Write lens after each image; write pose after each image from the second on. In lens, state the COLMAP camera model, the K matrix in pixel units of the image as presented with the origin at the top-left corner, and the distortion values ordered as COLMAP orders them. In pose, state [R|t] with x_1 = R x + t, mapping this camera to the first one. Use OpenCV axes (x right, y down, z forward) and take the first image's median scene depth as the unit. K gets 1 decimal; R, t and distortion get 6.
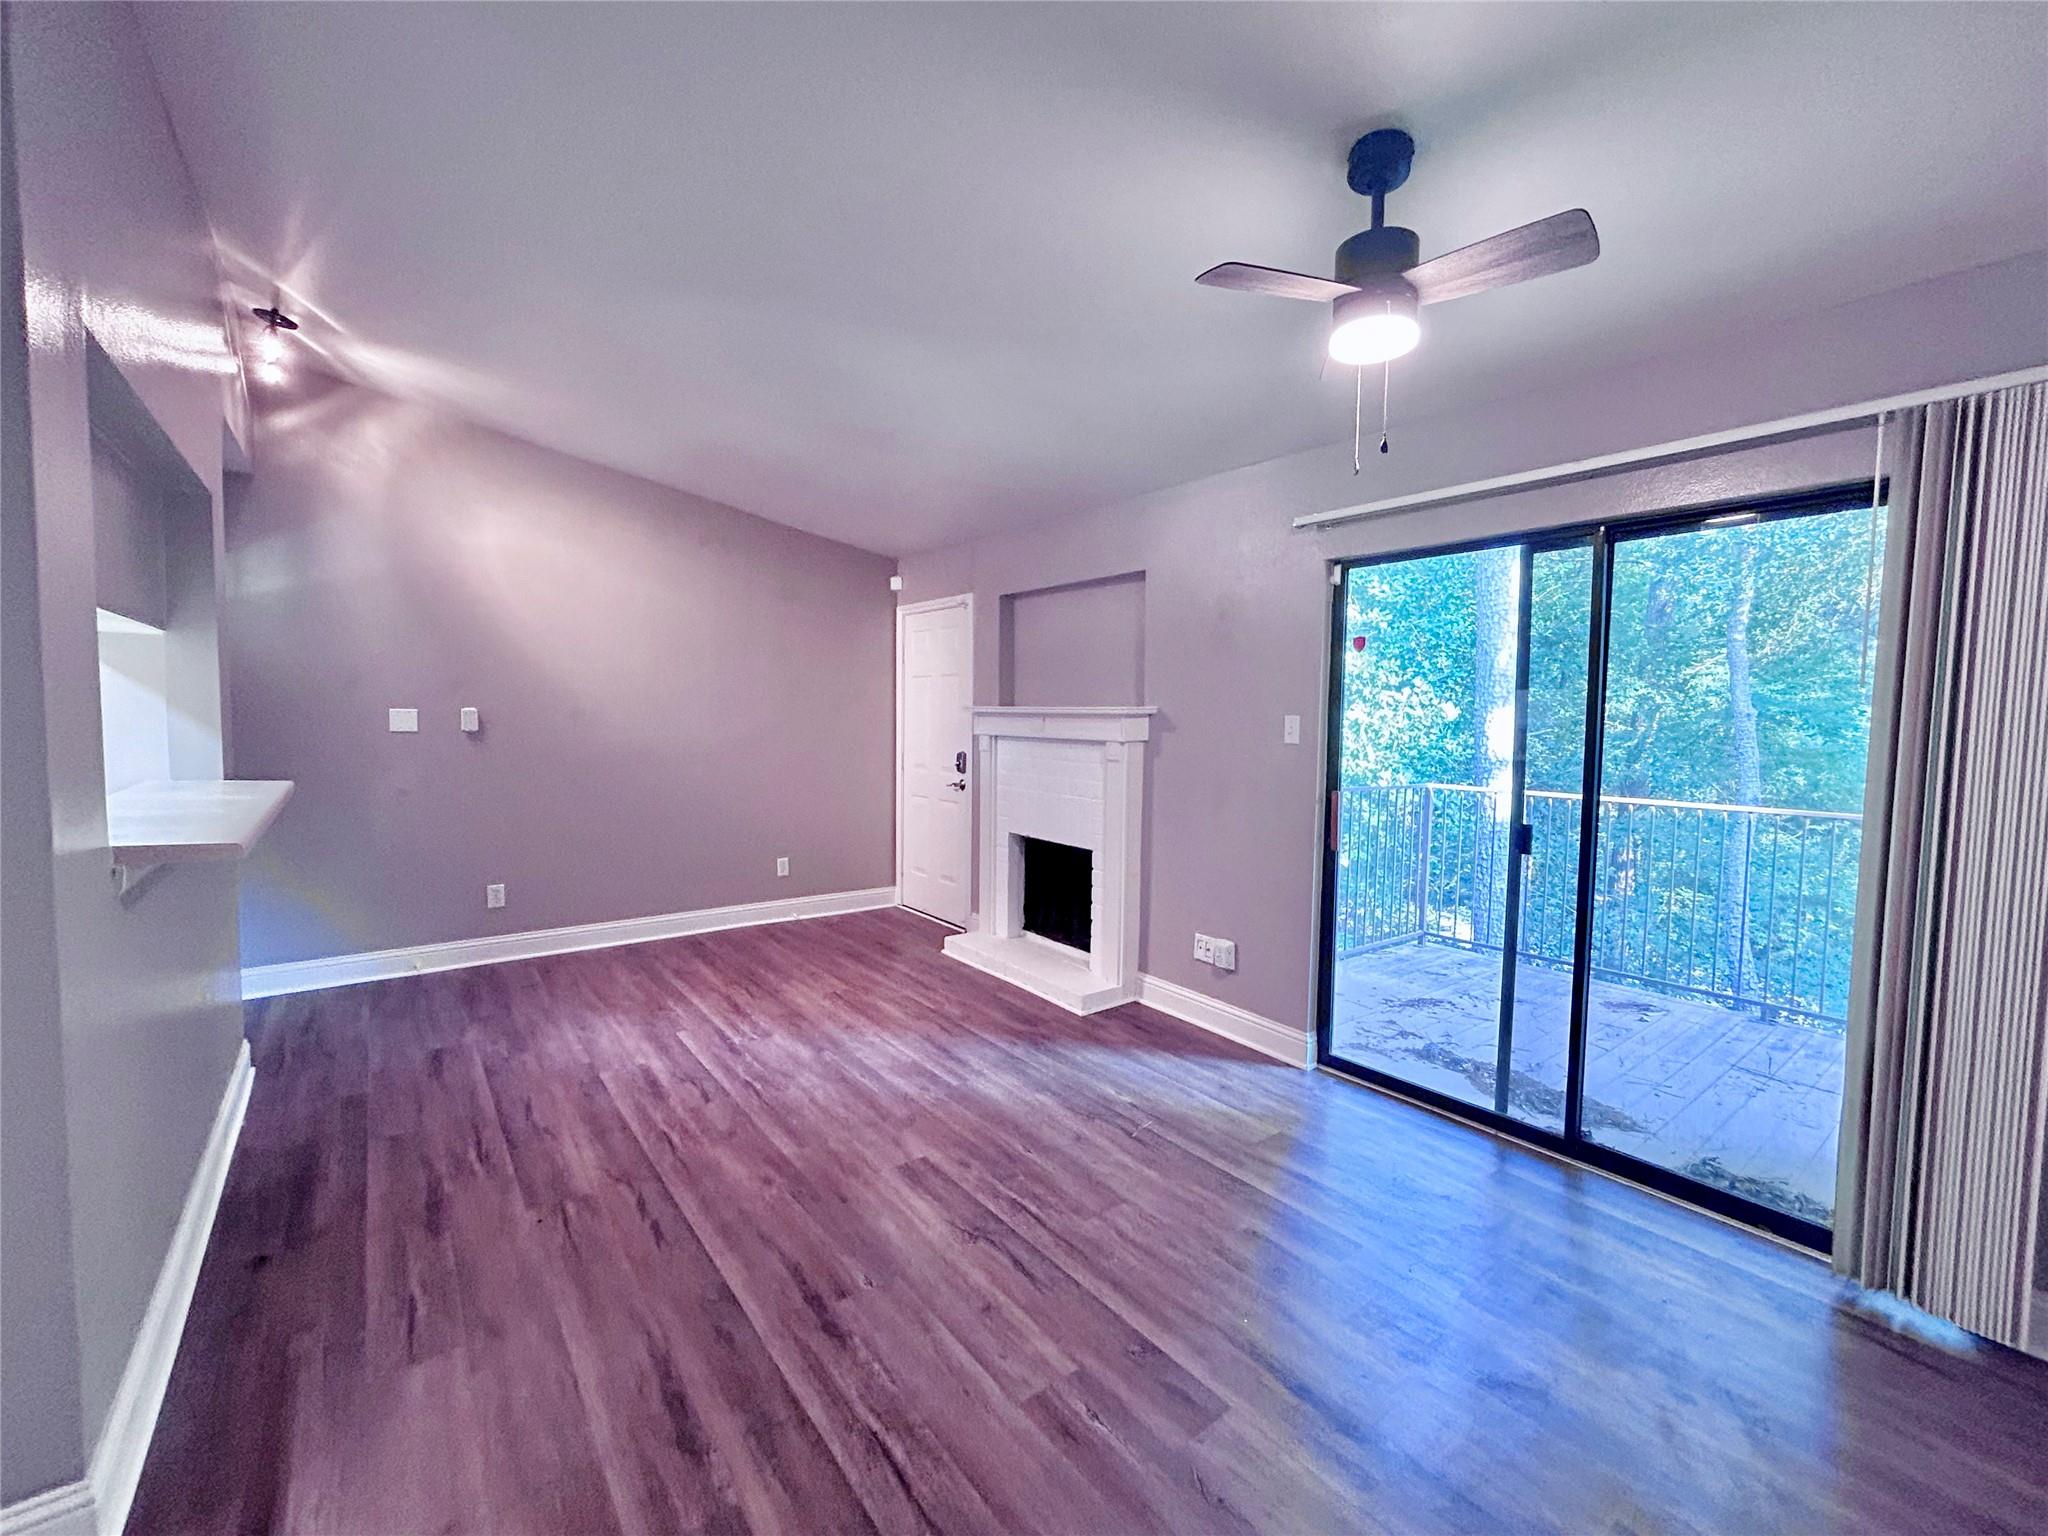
lens RADIAL K [[843.8, 0, 1033.0], [0, 843.8, 764.3], [0, 0, 1]] dist [-0.001203, 0.001225]
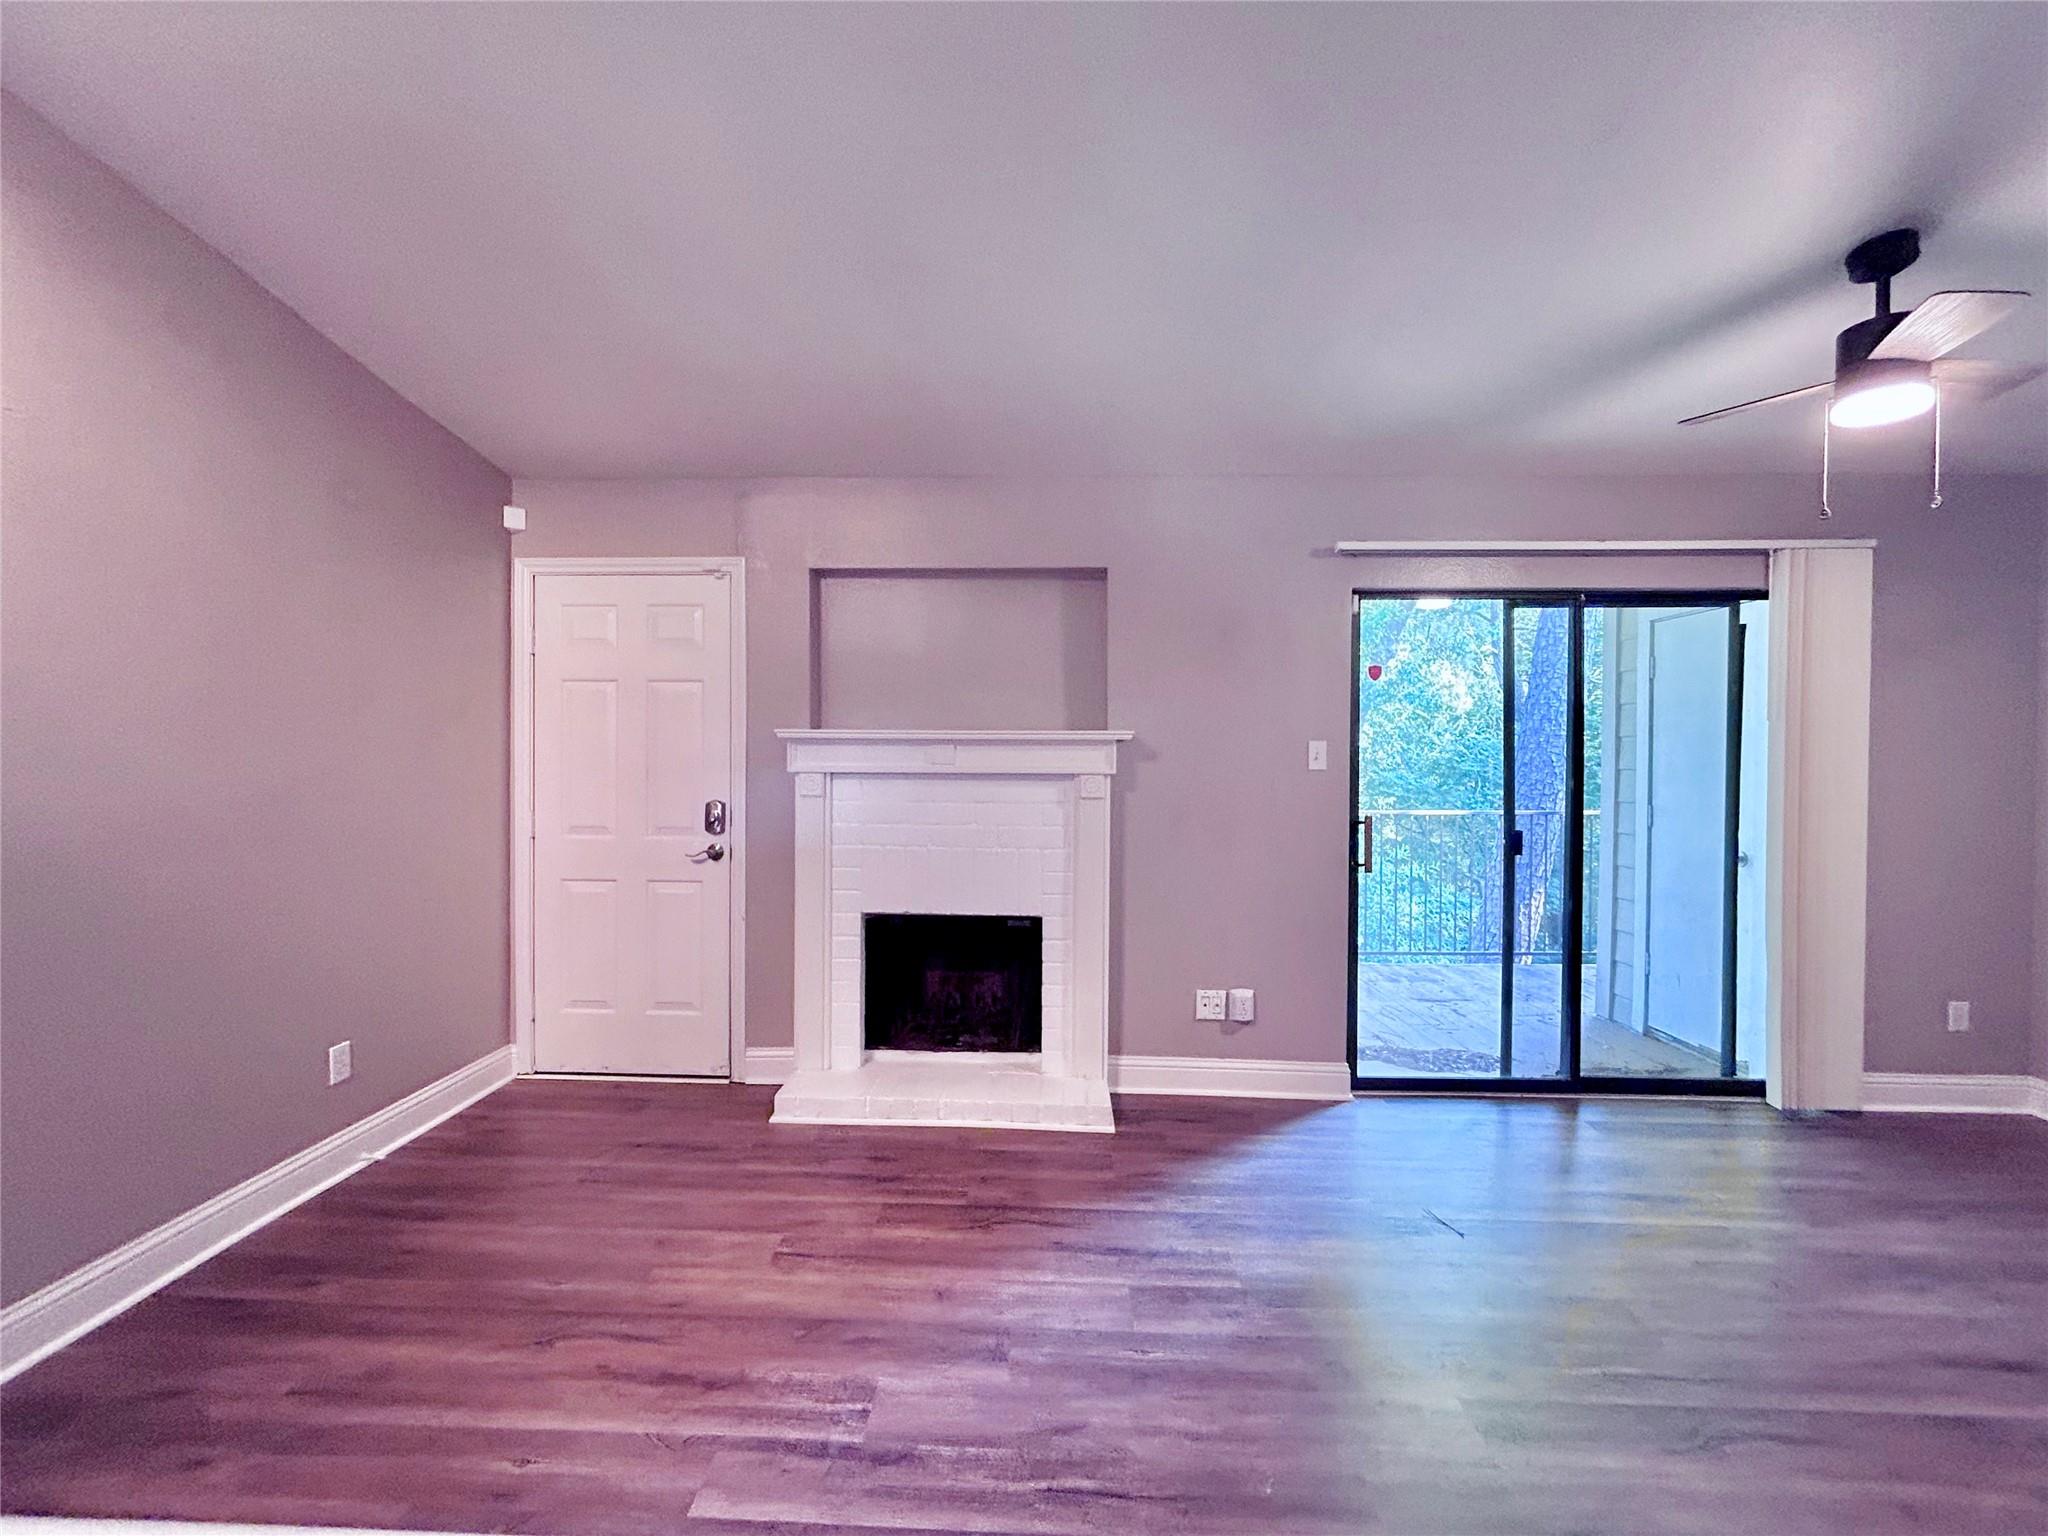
lens RADIAL K [[843.8, 0, 1013.2], [0, 843.8, 766.5], [0, 0, 1]] dist [-0.001203, 0.001225]
pose [[0.642219, -0.017789, 0.766315, -0.665170], [0.048849, 0.998648, -0.017756, -0.028156], [-0.764963, 0.048837, 0.642220, 0.638597]]
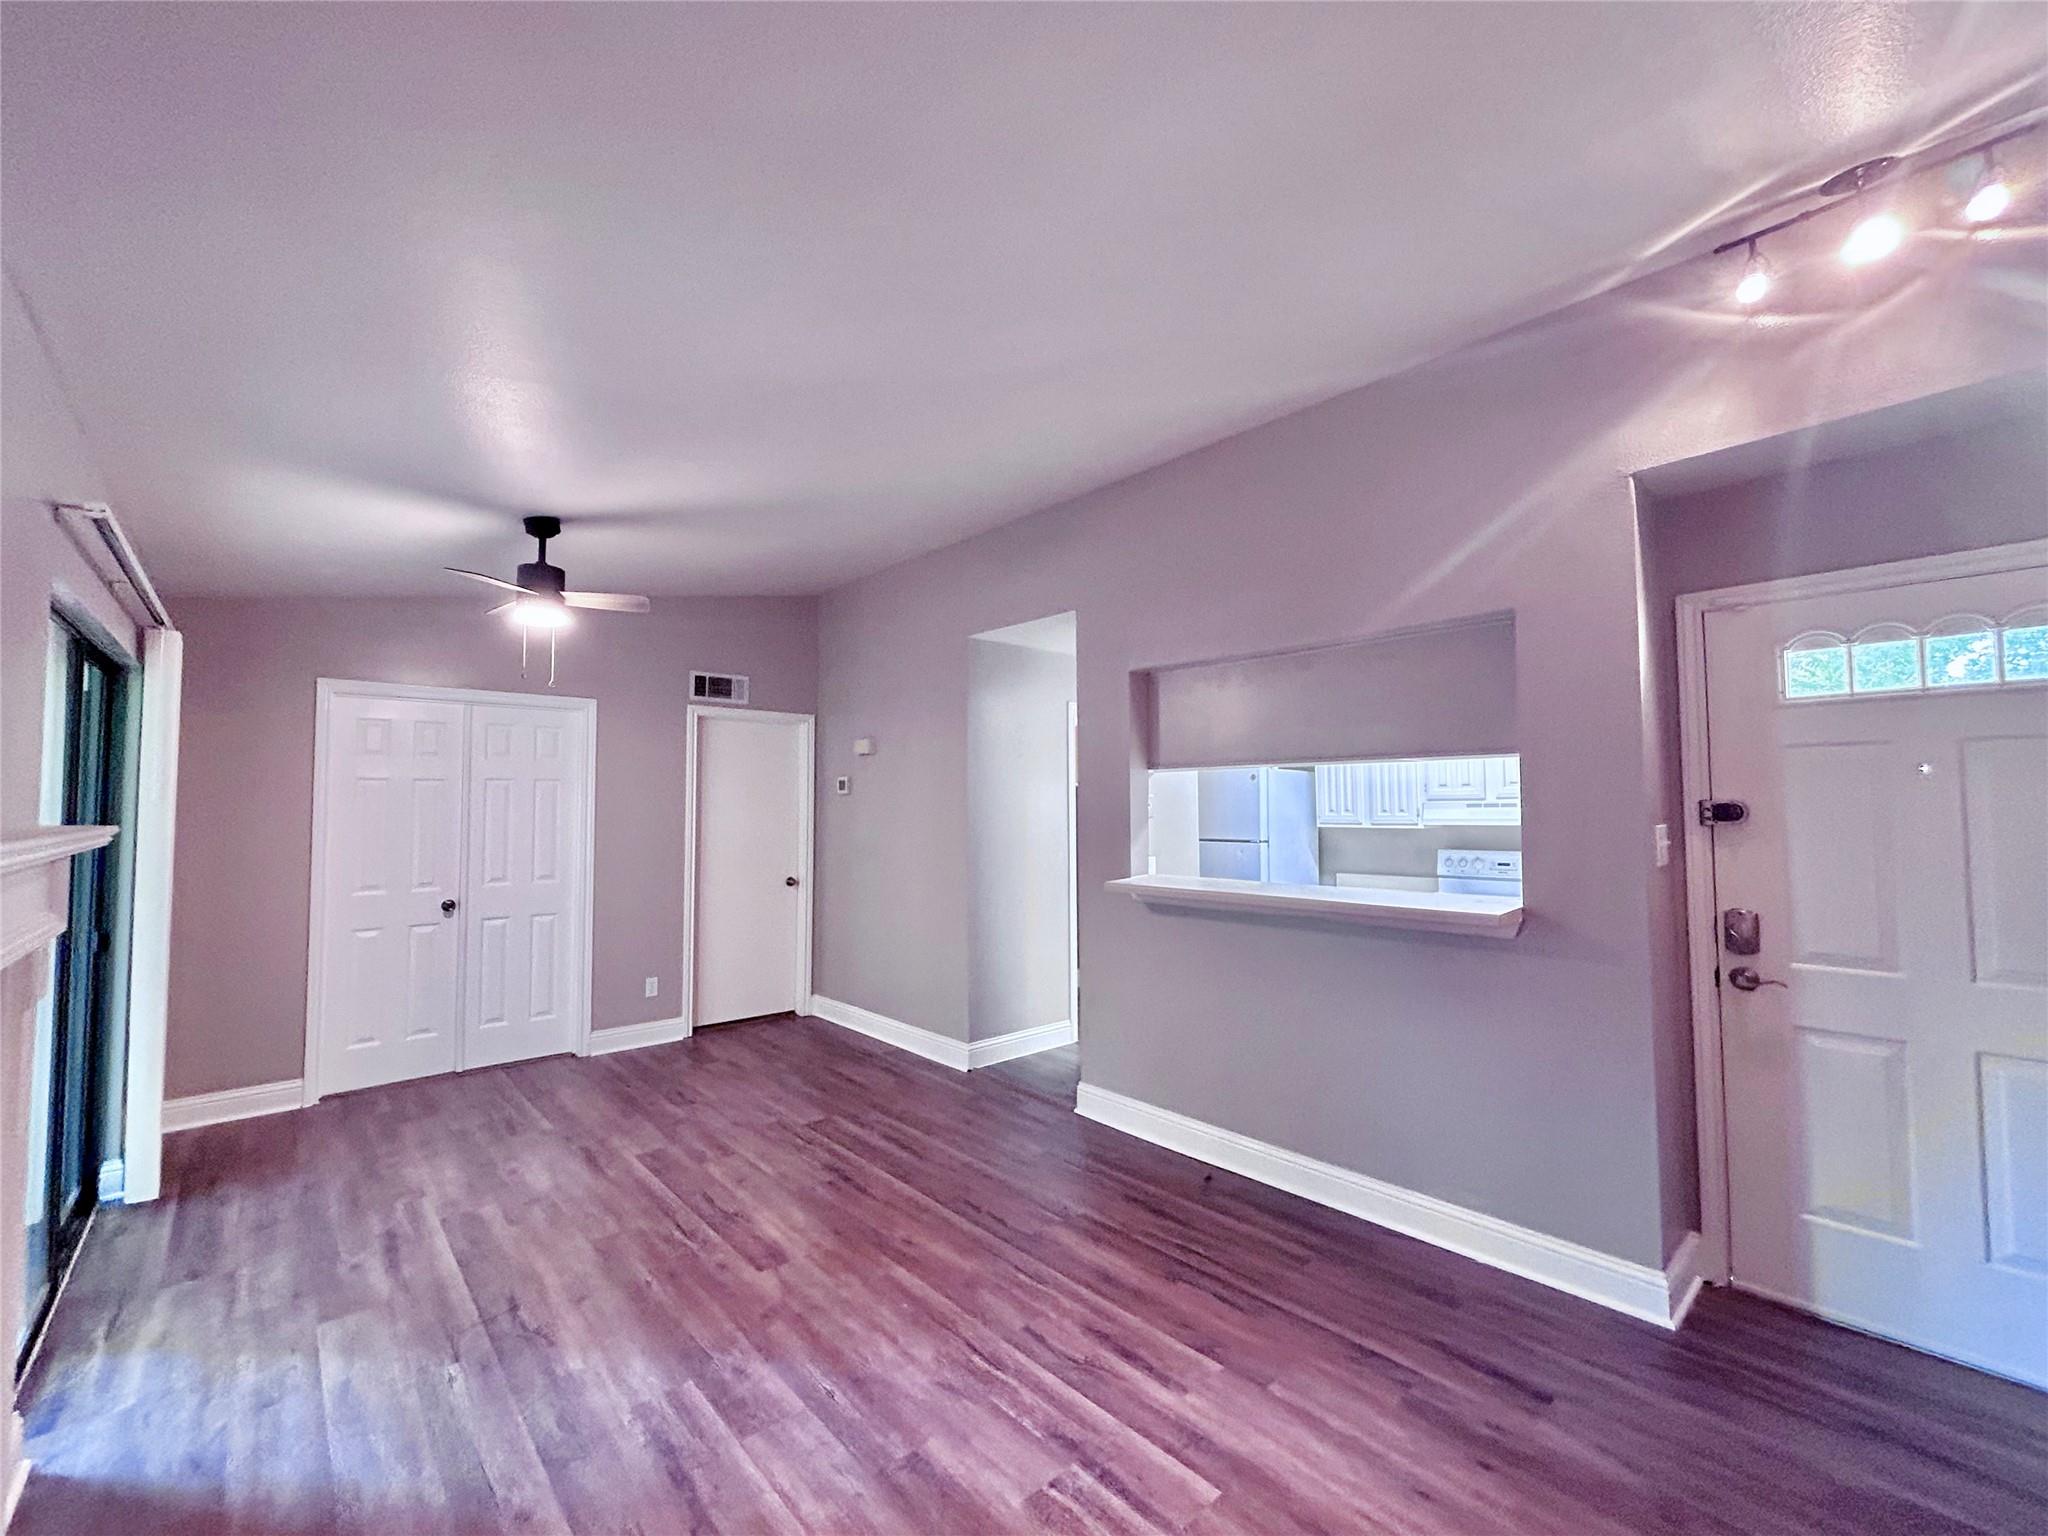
lens RADIAL K [[843.8, 0, 1028.1], [0, 843.8, 768.0], [0, 0, 1]] dist [-0.001203, 0.001225]
pose [[-0.997559, -0.011414, -0.068888, -0.288234], [-0.012638, 0.999769, 0.017357, -0.117904], [0.068674, 0.018186, -0.997473, 1.564935]]
